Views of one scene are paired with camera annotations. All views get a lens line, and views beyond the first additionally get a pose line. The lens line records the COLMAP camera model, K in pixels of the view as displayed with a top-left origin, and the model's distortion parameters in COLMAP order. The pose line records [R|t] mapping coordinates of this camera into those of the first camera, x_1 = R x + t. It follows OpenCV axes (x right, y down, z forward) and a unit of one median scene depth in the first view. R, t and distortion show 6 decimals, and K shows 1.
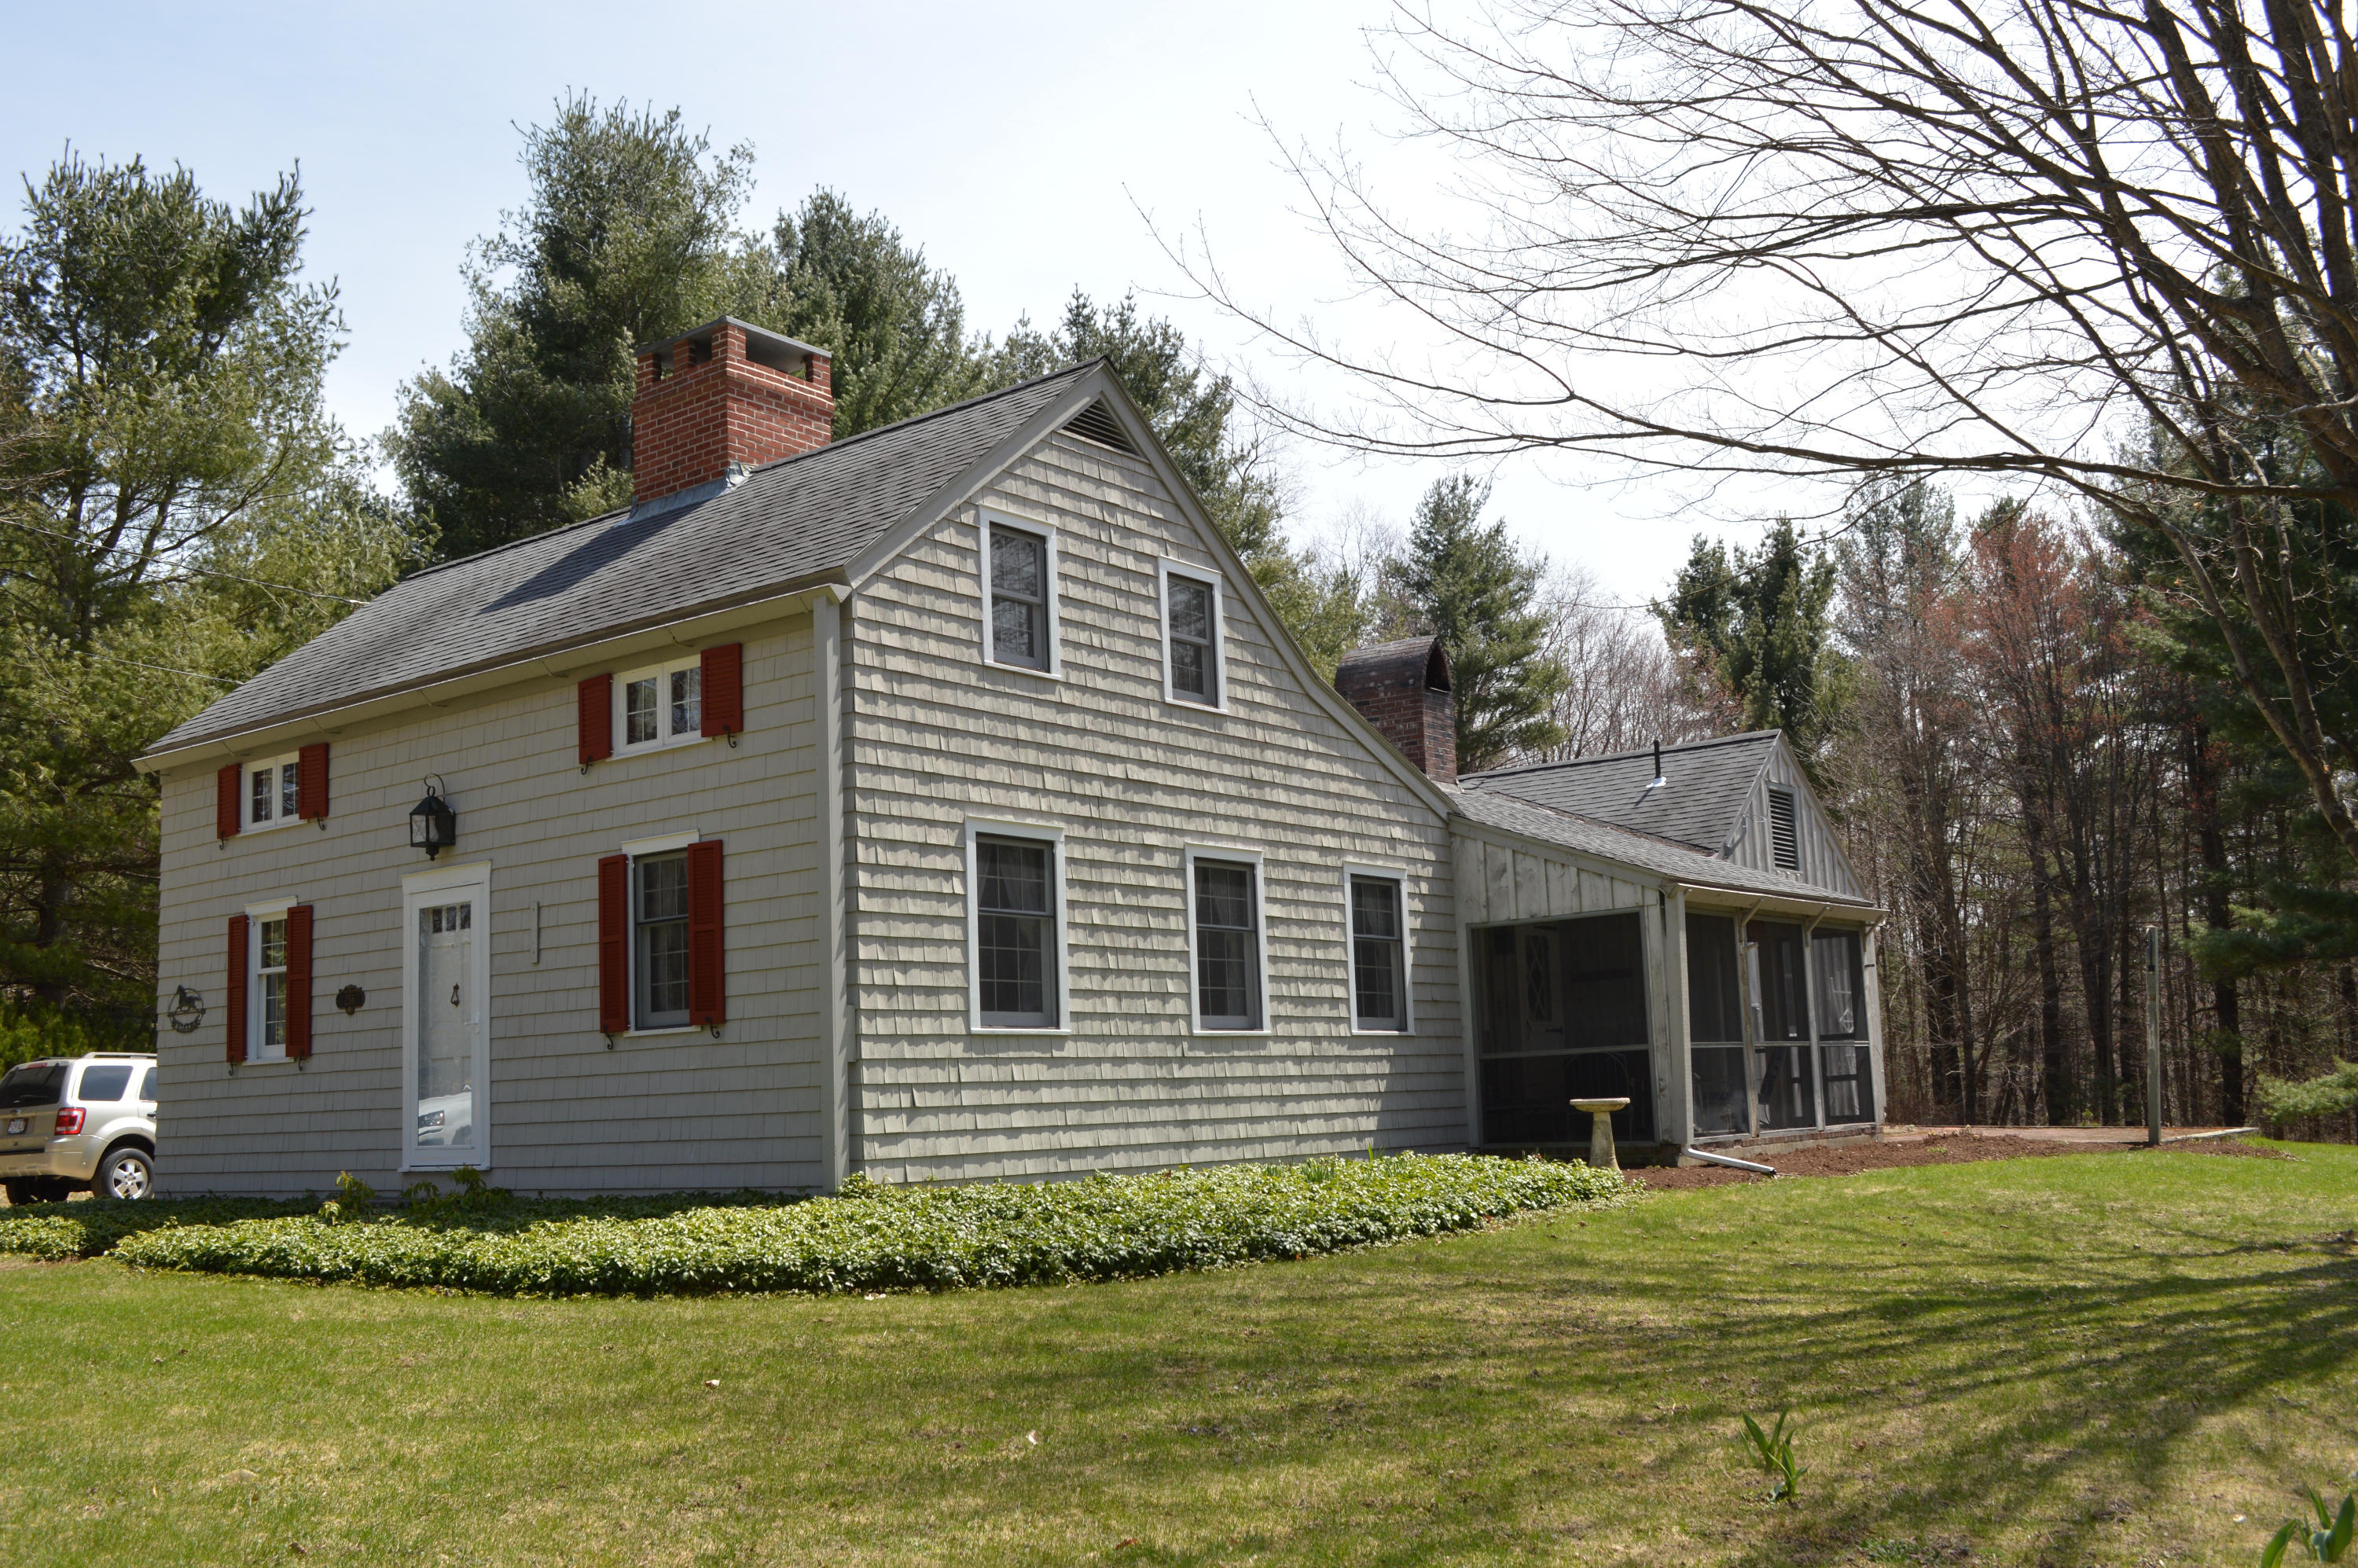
lens RADIAL K [[2201.6, 0, 1179.0], [0, 2201.6, 784.0], [0, 0, 1]] dist [-0.073451, 0.002031]
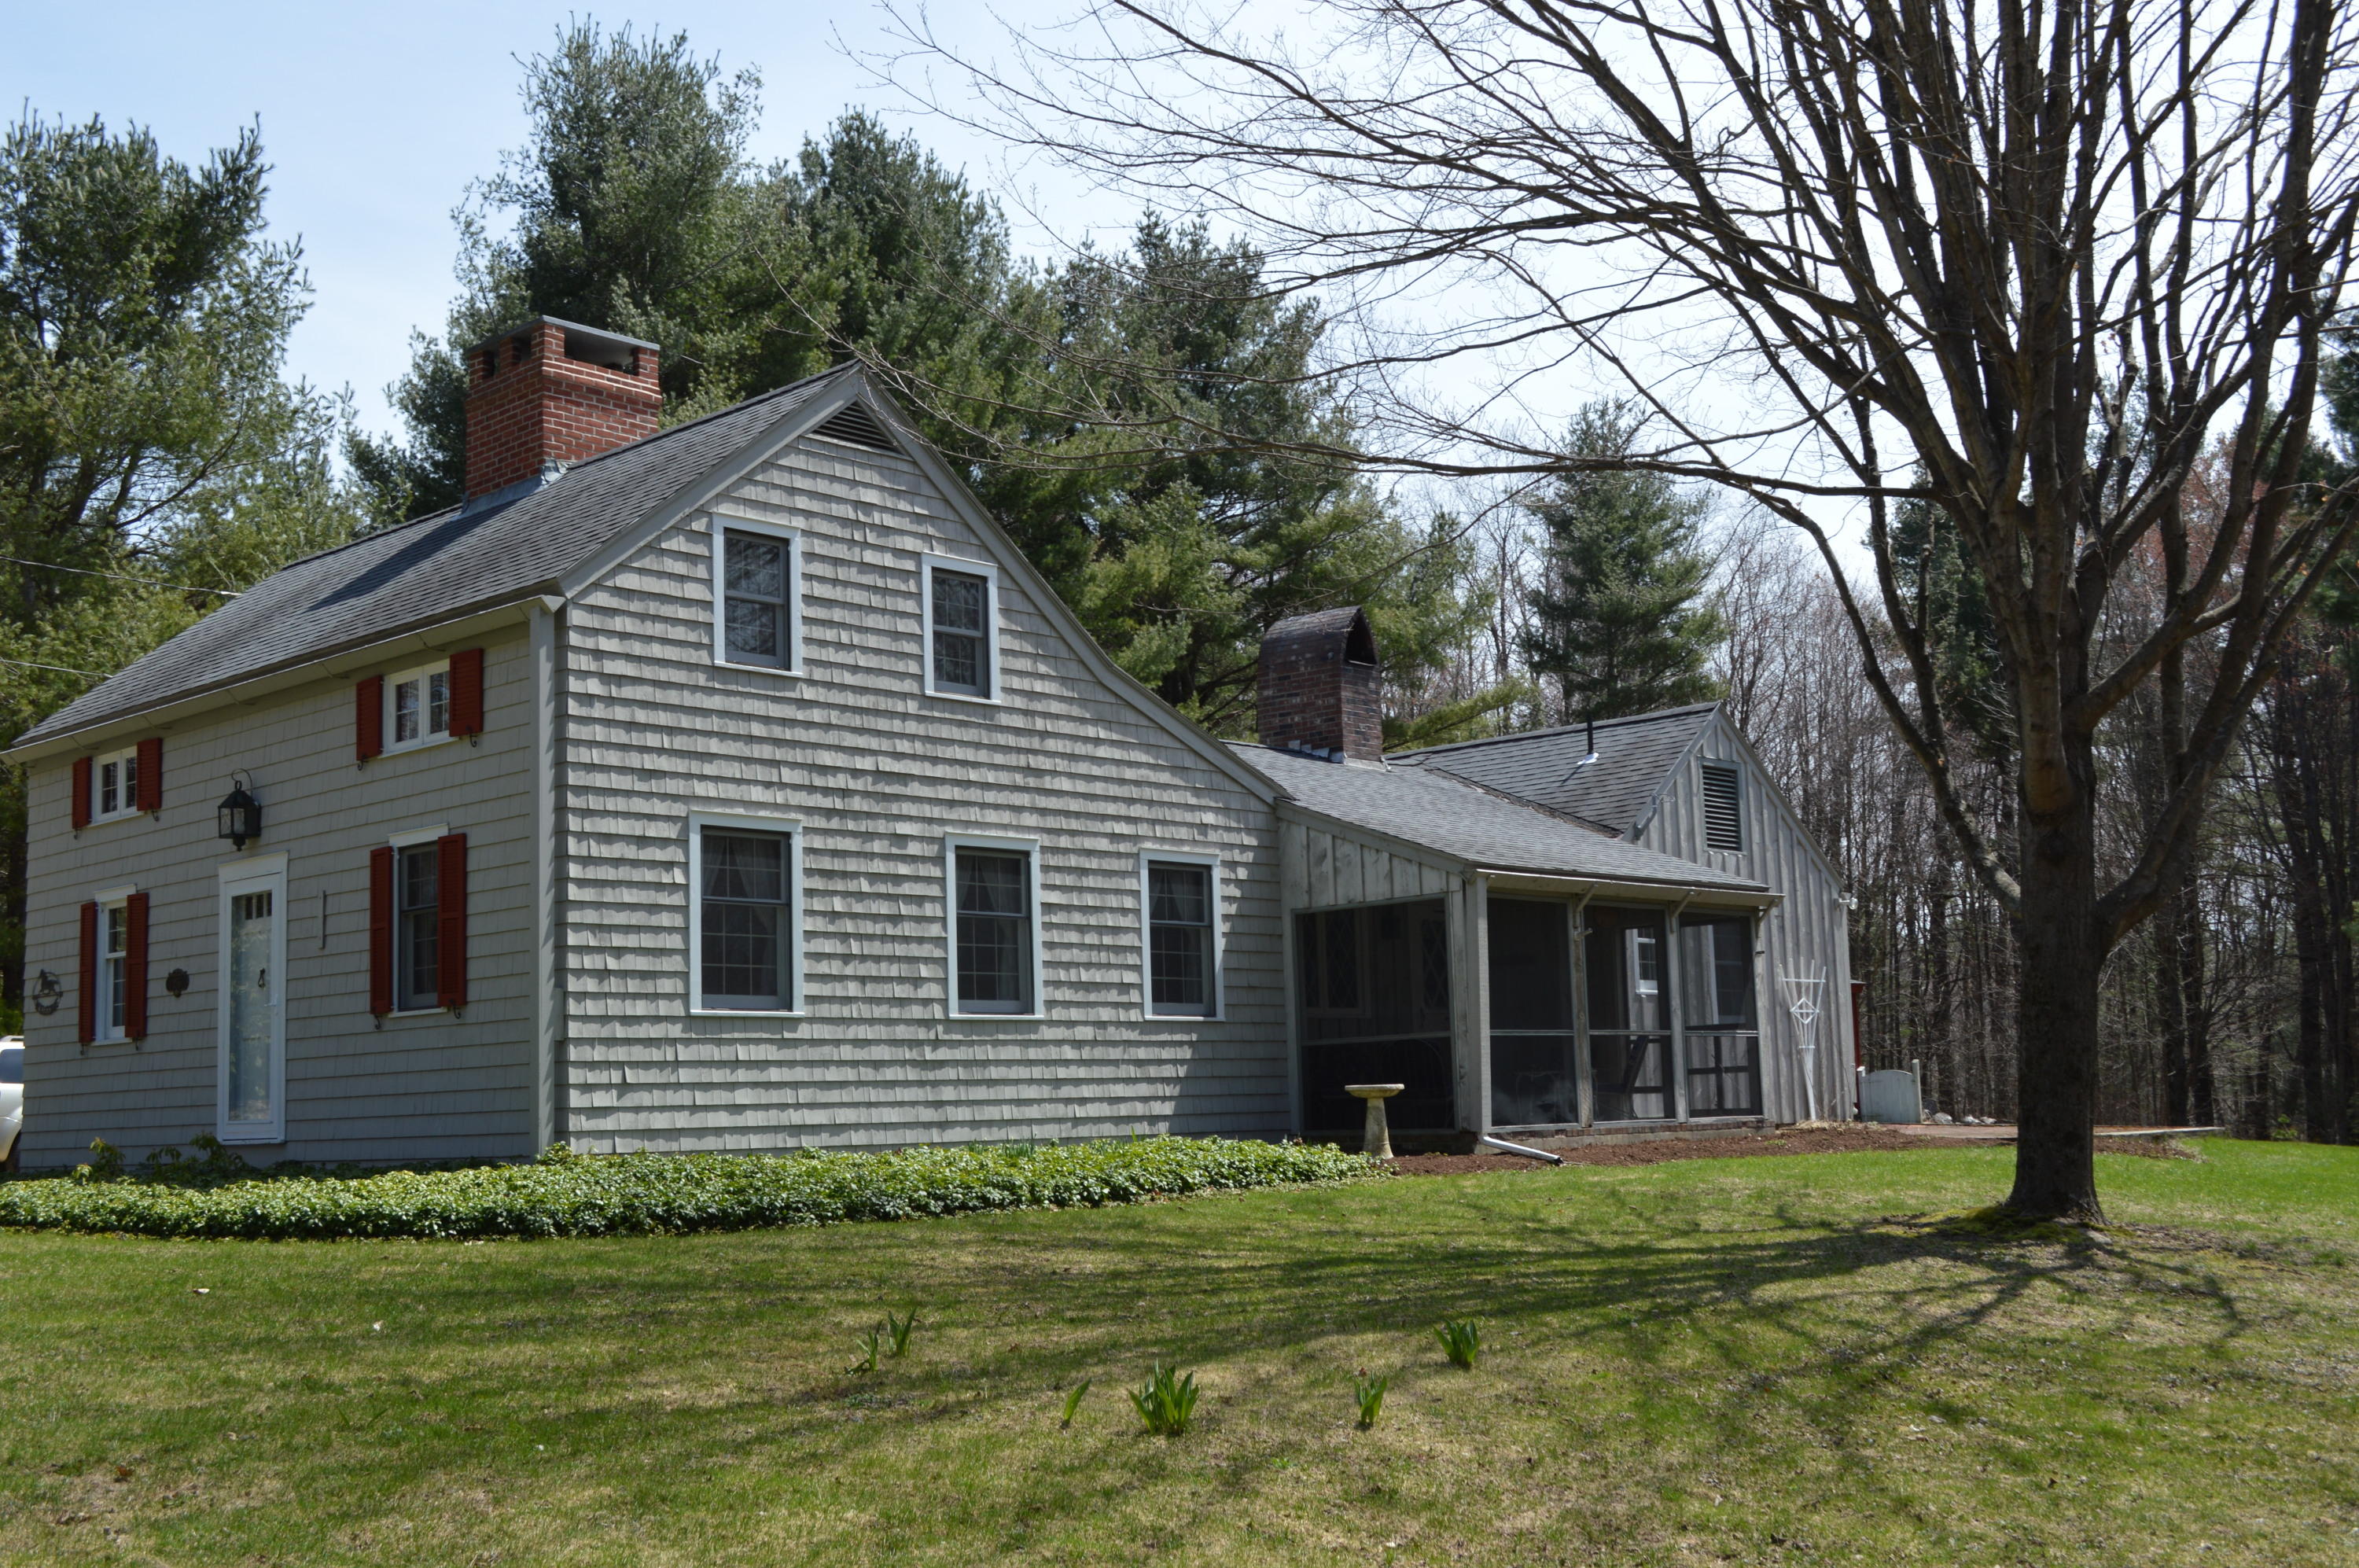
lens RADIAL K [[2532.5, 0, 1179.5], [0, 2532.5, 784.0], [0, 0, 1]] dist [-0.056754, -0.018179]
pose [[0.995819, -0.004774, -0.091228, 0.224958], [0.006375, 0.999831, 0.017267, -0.015738], [0.091130, -0.017777, 0.995680, -0.170004]]
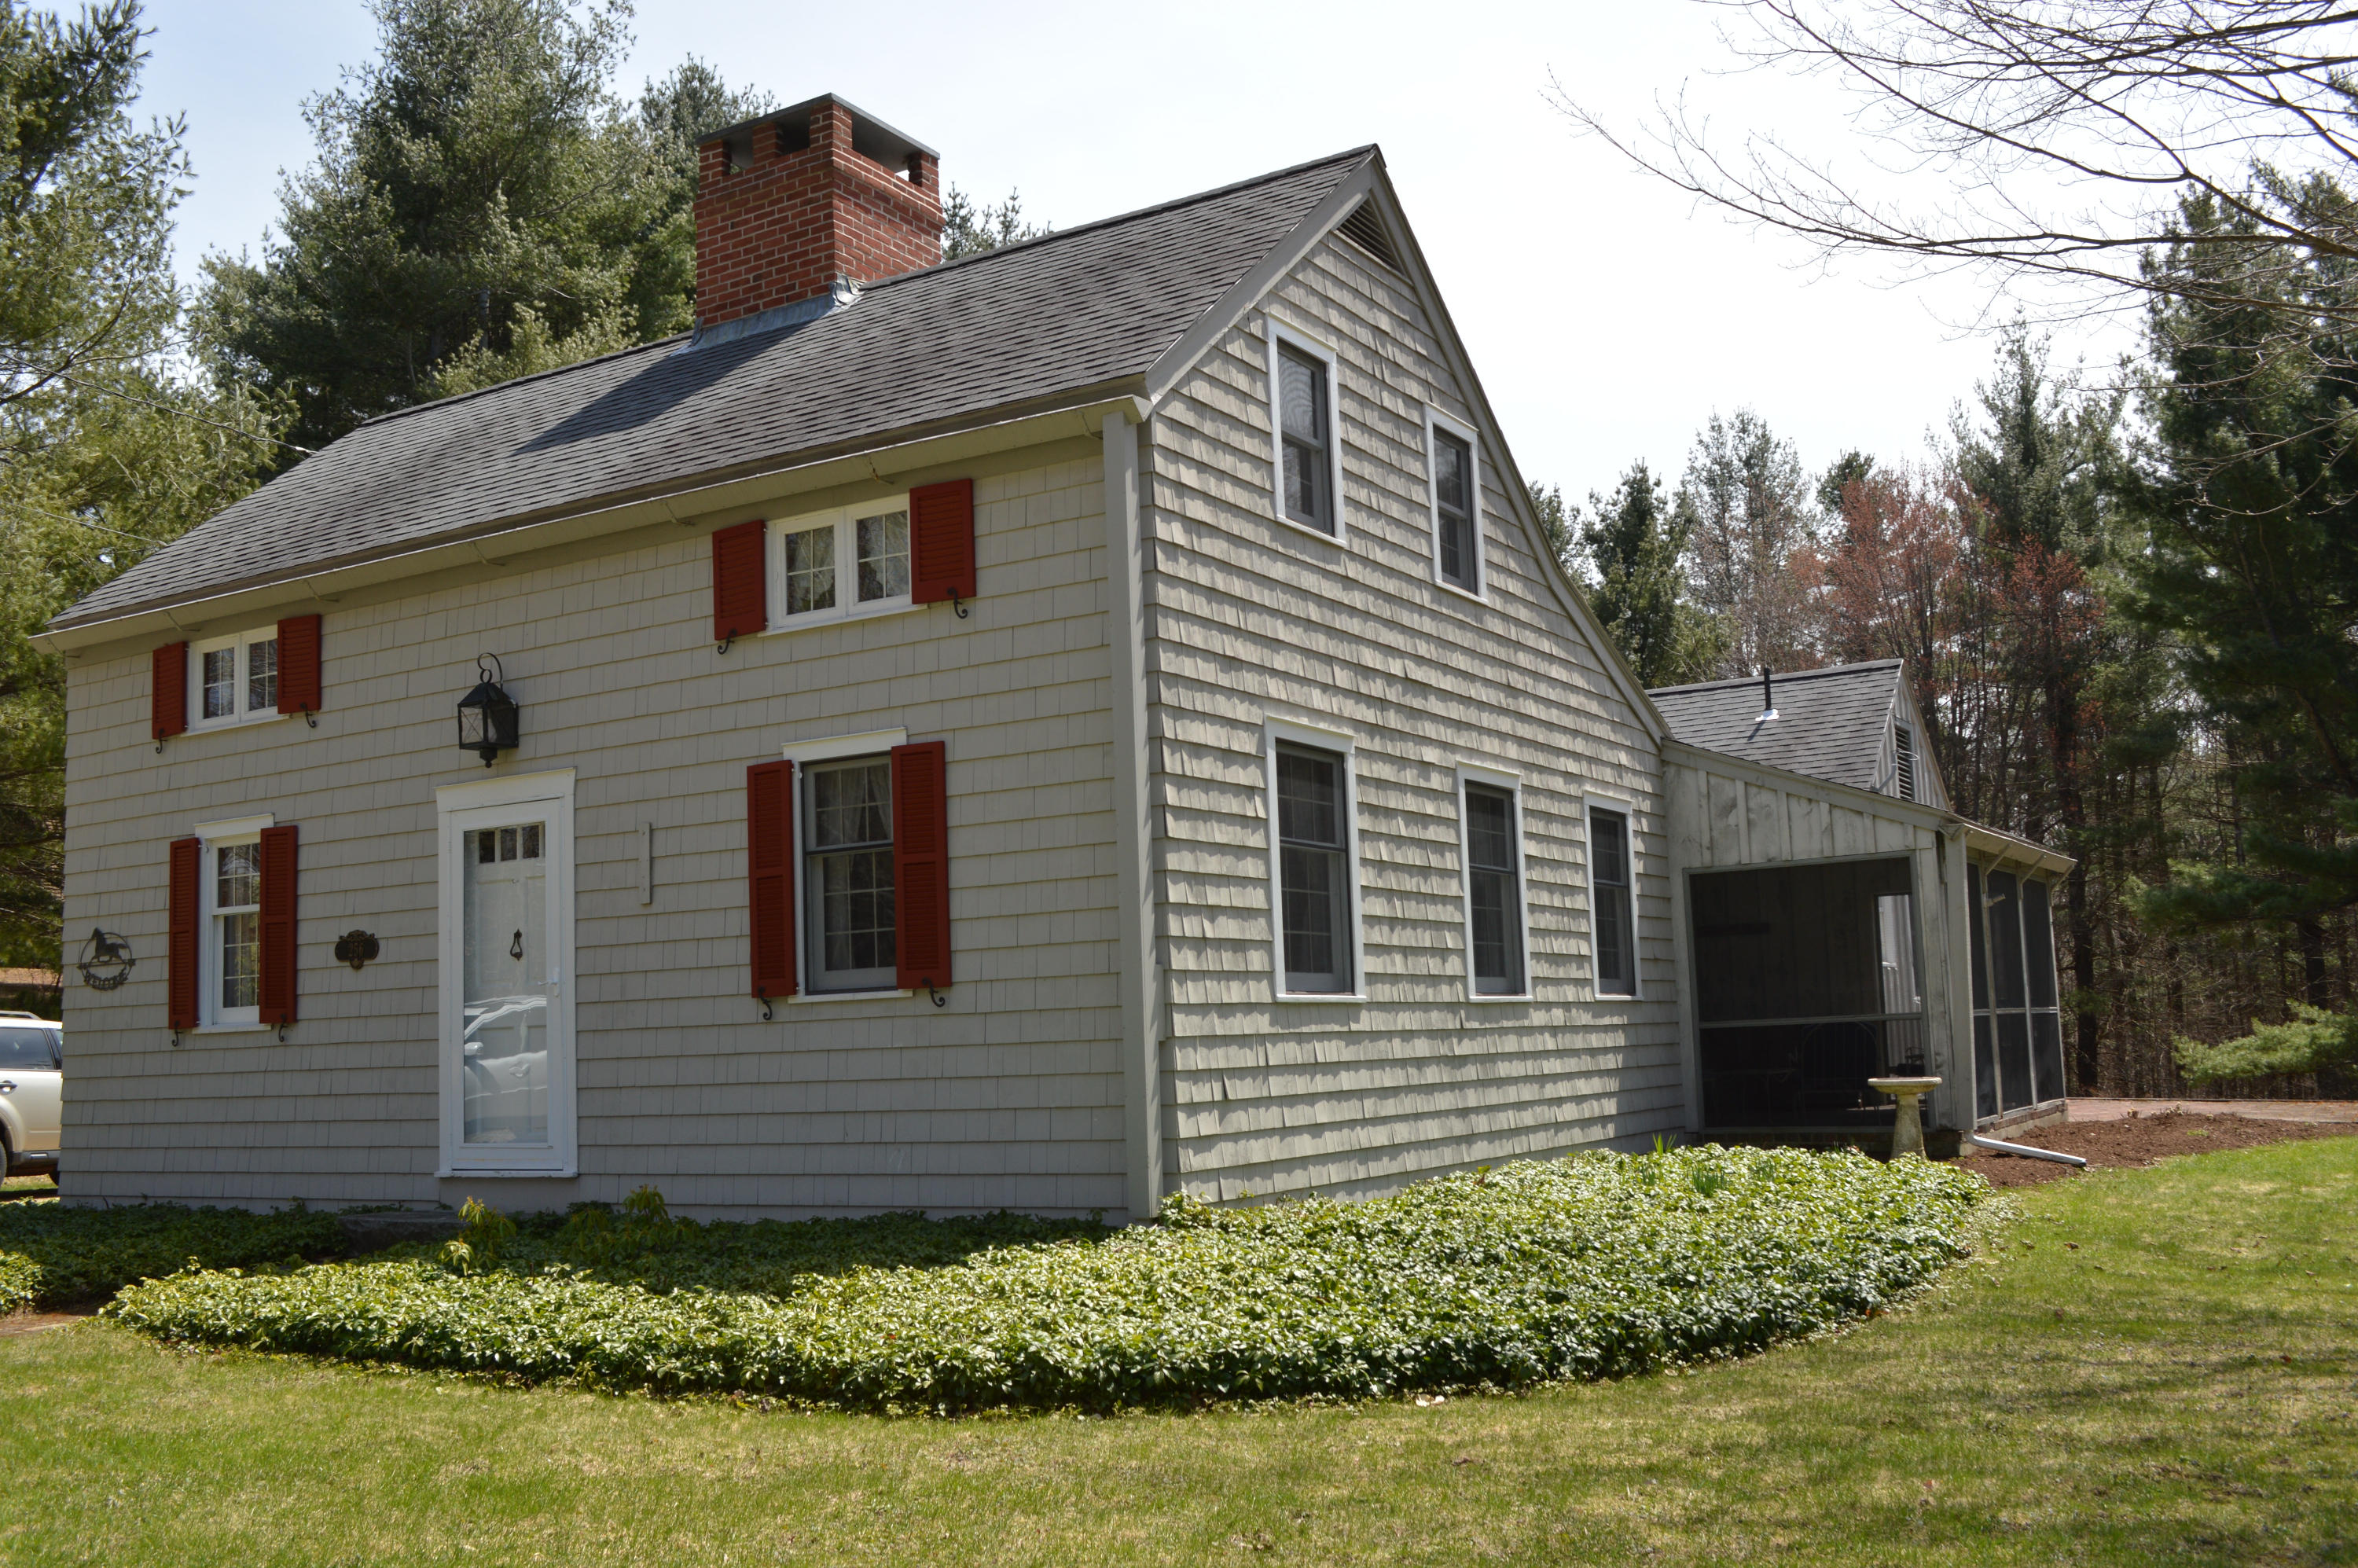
lens RADIAL K [[2201.6, 0, 1179.0], [0, 2201.6, 784.0], [0, 0, 1]] dist [-0.073451, 0.002031]
pose [[0.993488, 0.016699, 0.112703, -0.191959], [-0.019254, 0.999581, 0.021622, 0.020104], [-0.112294, -0.023651, 0.993393, 0.223011]]
